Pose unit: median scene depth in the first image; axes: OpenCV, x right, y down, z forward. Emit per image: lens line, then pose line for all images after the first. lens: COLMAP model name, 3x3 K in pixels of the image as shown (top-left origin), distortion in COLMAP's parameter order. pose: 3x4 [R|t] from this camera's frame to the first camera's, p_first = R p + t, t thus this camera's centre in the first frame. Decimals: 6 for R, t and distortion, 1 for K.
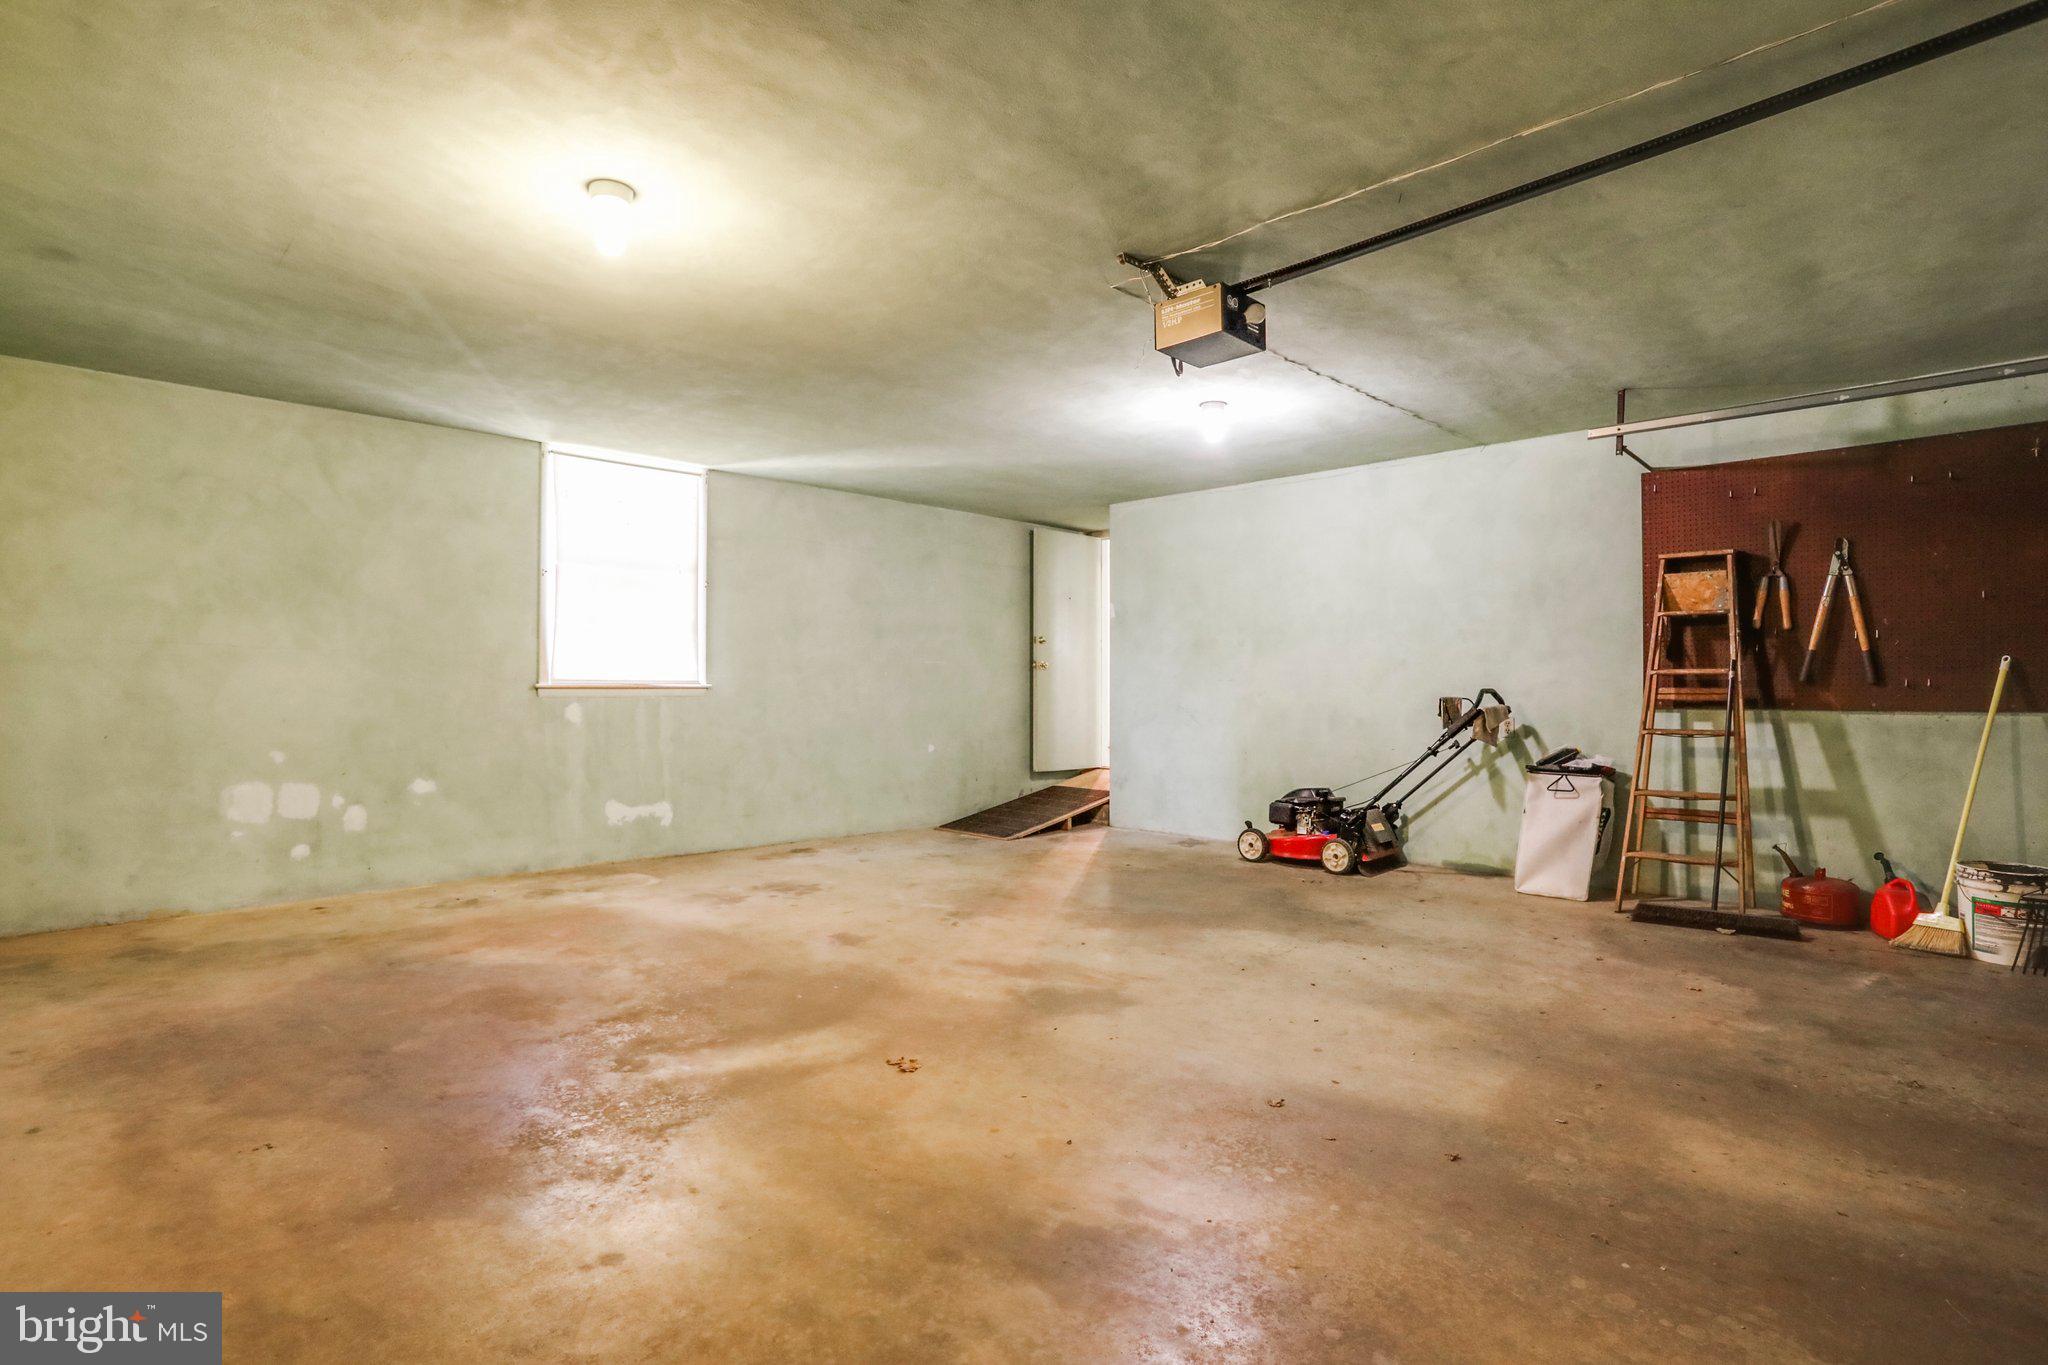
lens RADIAL K [[993.4, 0, 1022.7], [0, 993.4, 685.3], [0, 0, 1]] dist [-0.051283, 0.011981]
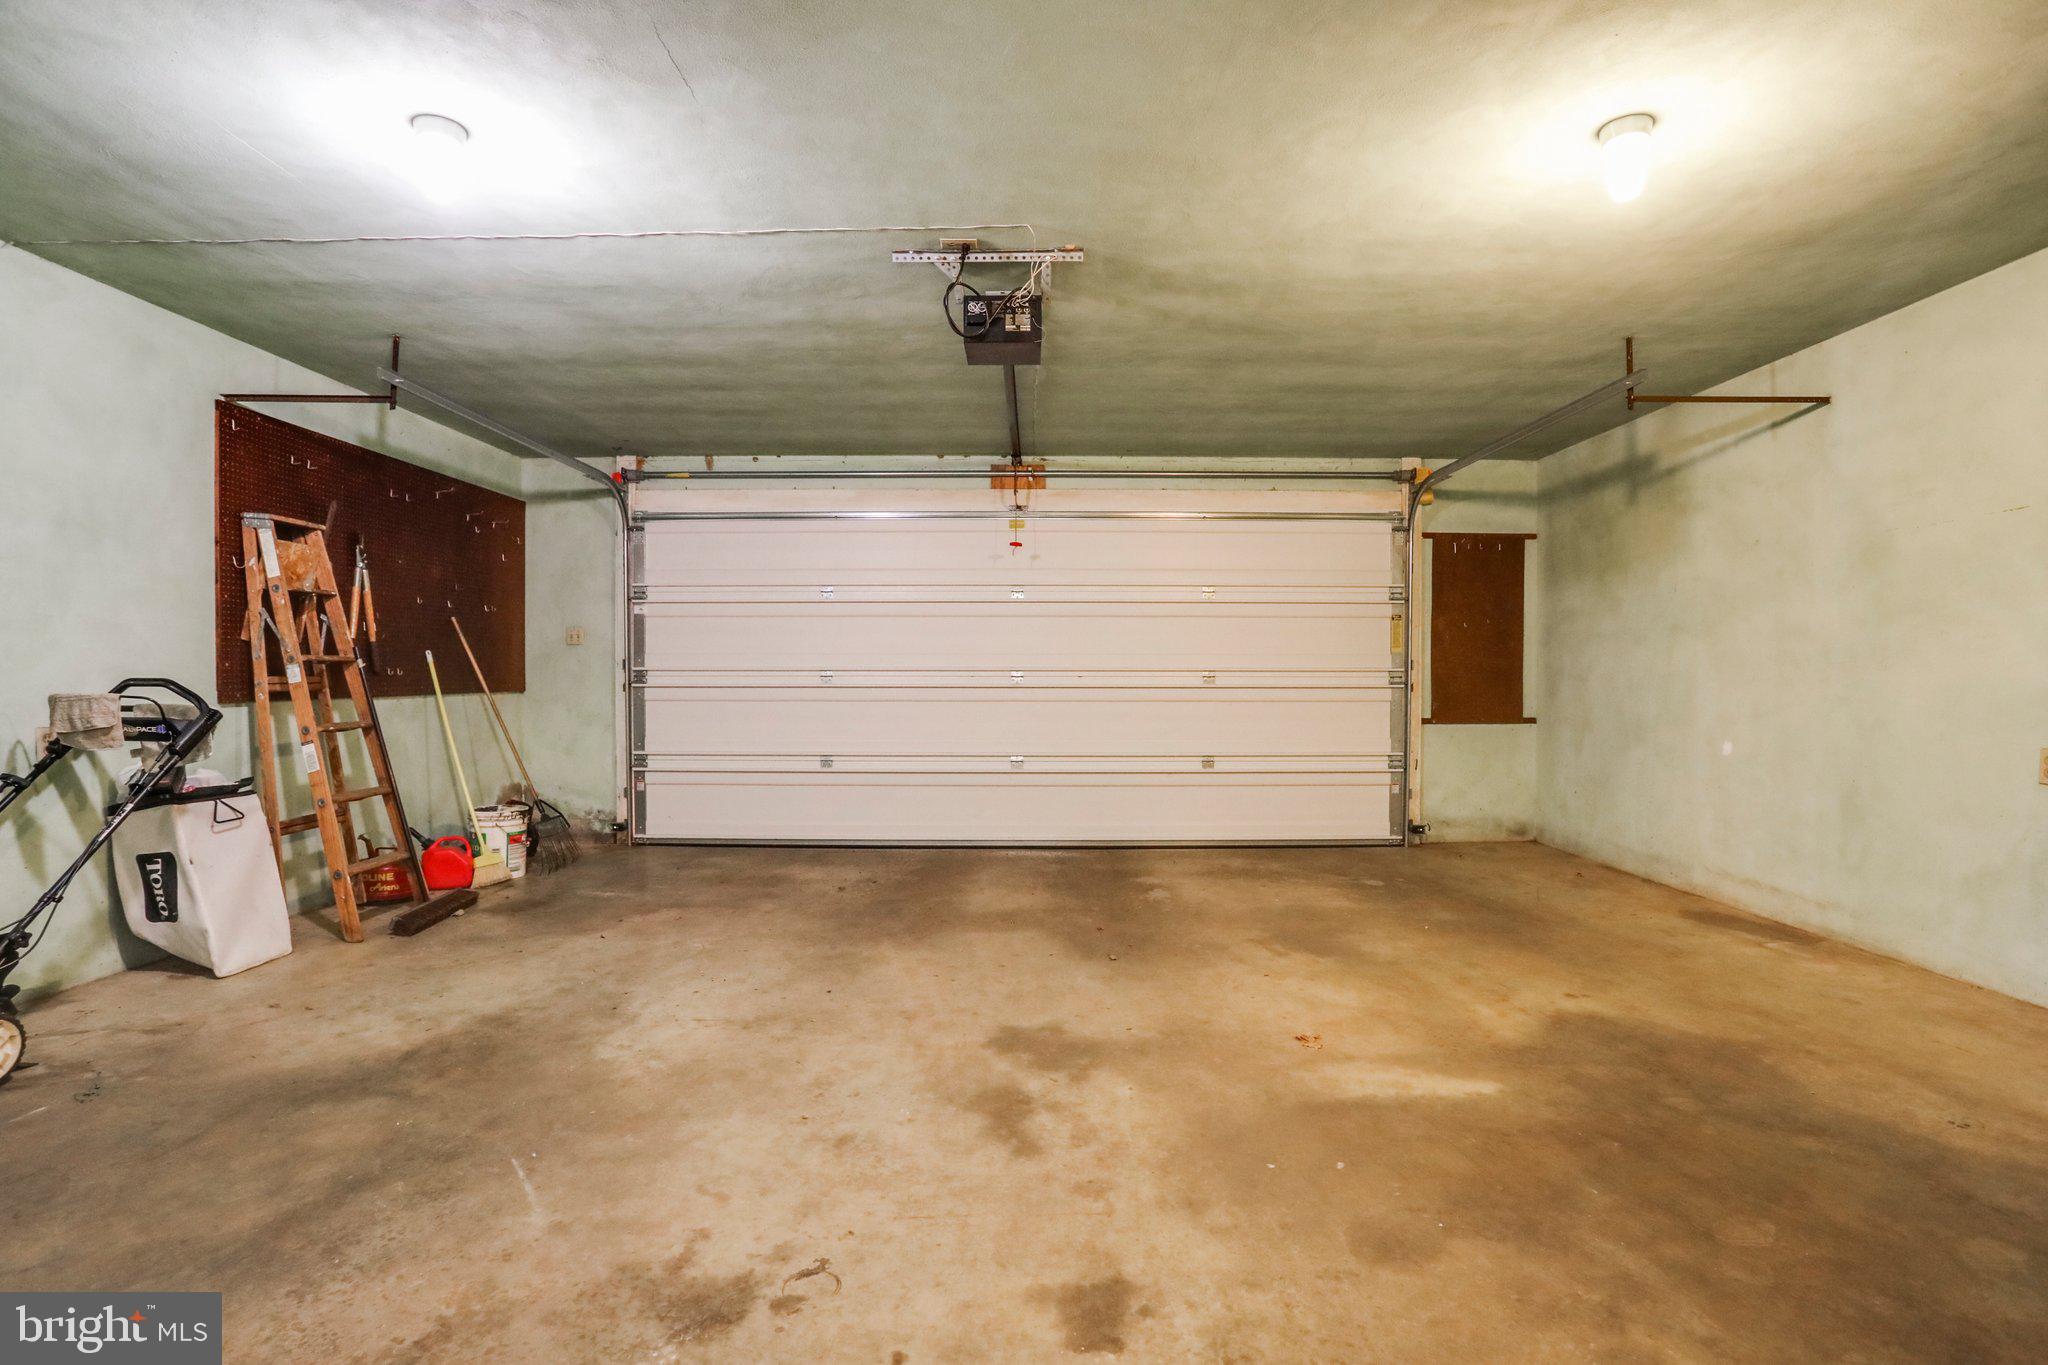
lens RADIAL K [[993.4, 0, 1030.2], [0, 993.4, 683.4], [0, 0, 1]] dist [-0.051283, 0.011981]
pose [[-0.700389, -0.006651, 0.713730, -0.497684], [-0.002567, 0.999974, 0.006799, 0.001430], [-0.713757, 0.002930, -0.700387, 1.475714]]
